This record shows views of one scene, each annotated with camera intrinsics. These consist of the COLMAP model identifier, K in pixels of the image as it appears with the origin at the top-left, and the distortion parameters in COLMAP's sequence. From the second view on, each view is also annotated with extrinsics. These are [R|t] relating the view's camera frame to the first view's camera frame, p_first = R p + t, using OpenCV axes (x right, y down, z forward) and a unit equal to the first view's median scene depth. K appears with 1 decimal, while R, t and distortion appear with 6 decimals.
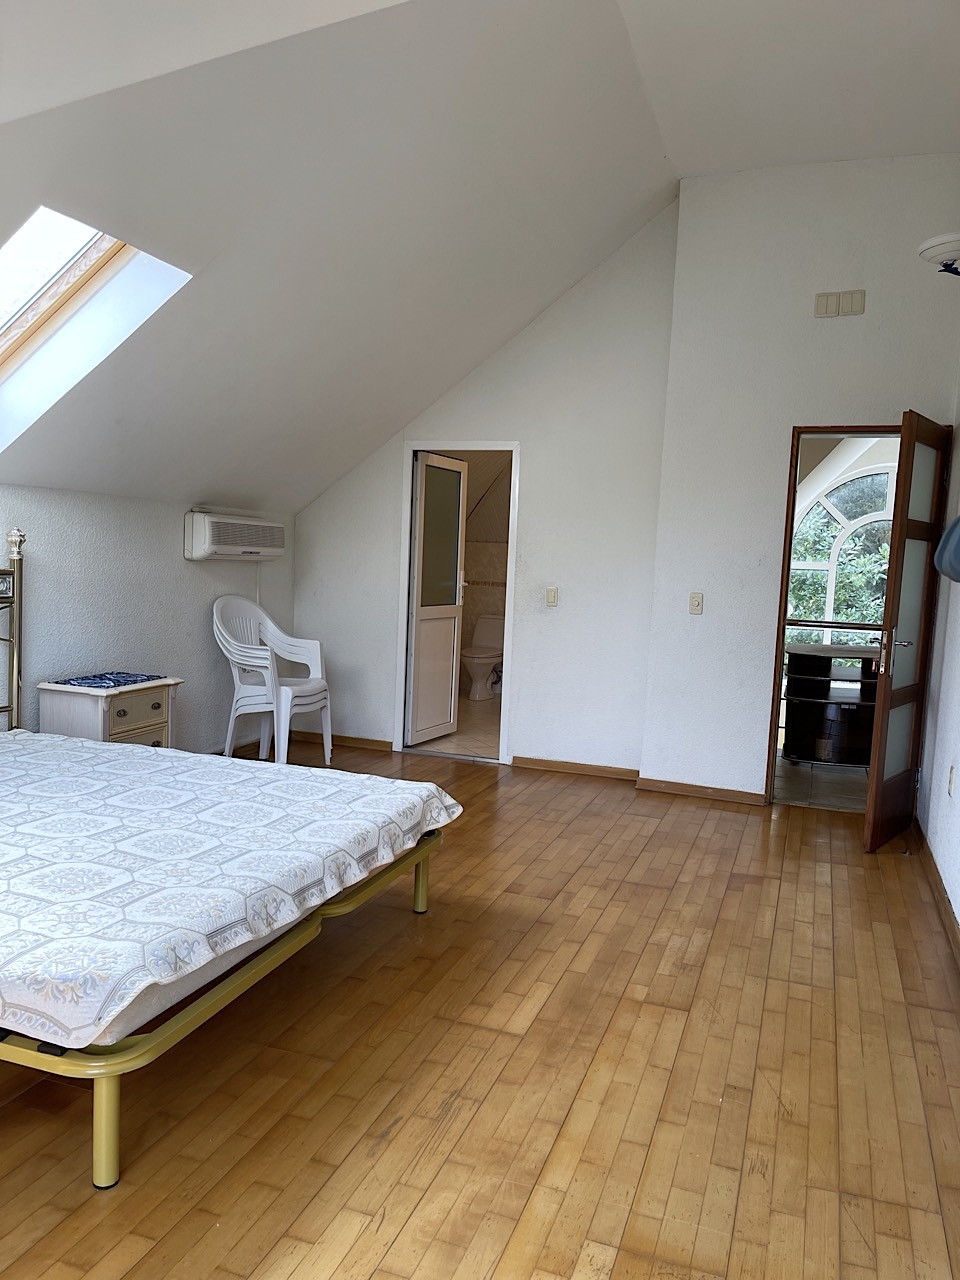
lens RADIAL K [[977.2, 0, 478.1], [0, 977.2, 641.2], [0, 0, 1]] dist [0.048084, 0.000096]
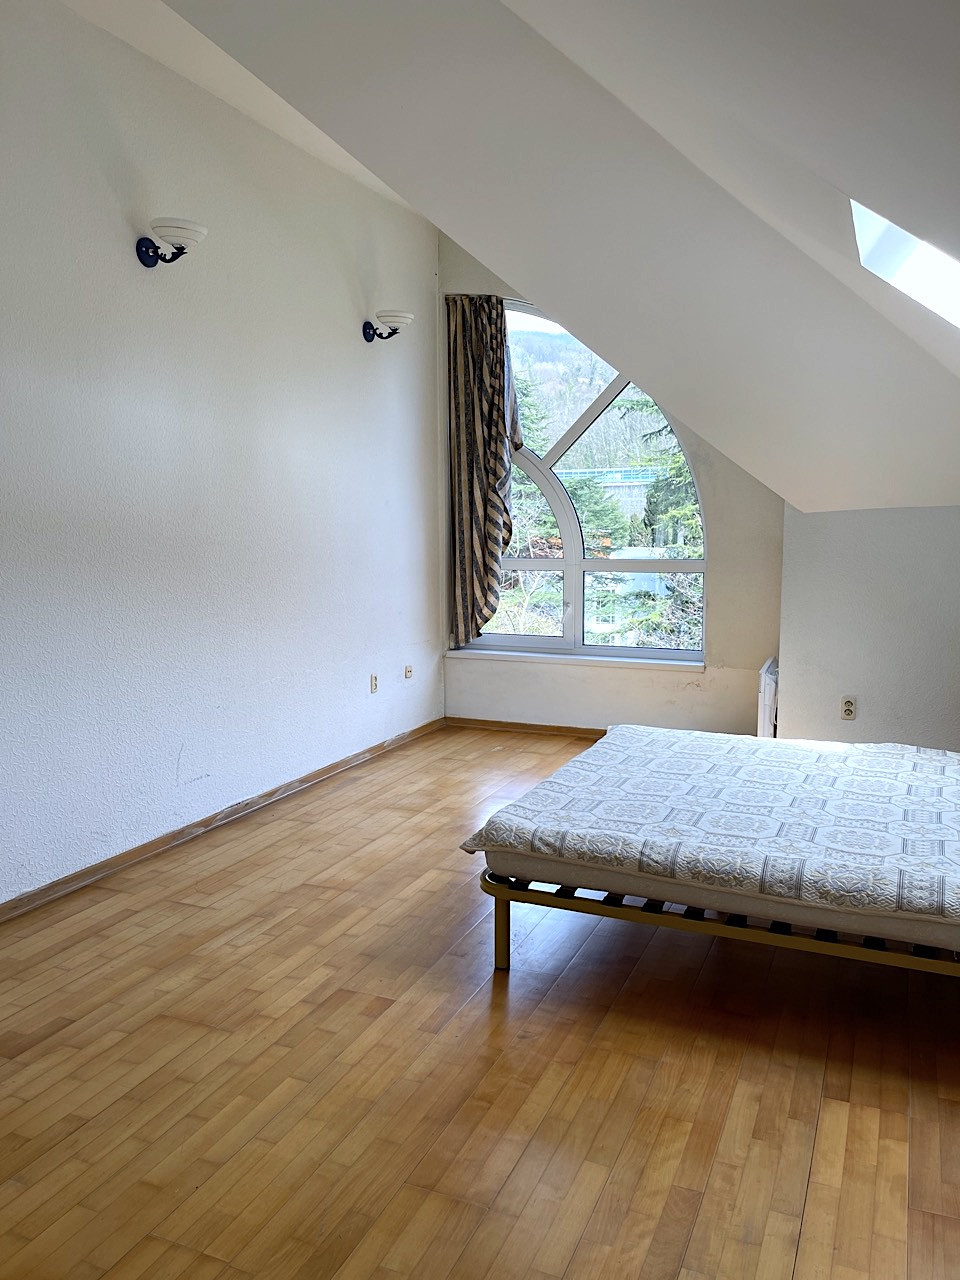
lens RADIAL K [[977.2, 0, 478.4], [0, 977.2, 641.0], [0, 0, 1]] dist [0.048084, 0.000096]
pose [[-0.997093, -0.042220, 0.063431, -0.085065], [-0.028165, 0.977714, 0.208045, -0.205907], [-0.070801, 0.205654, -0.976060, 1.911303]]
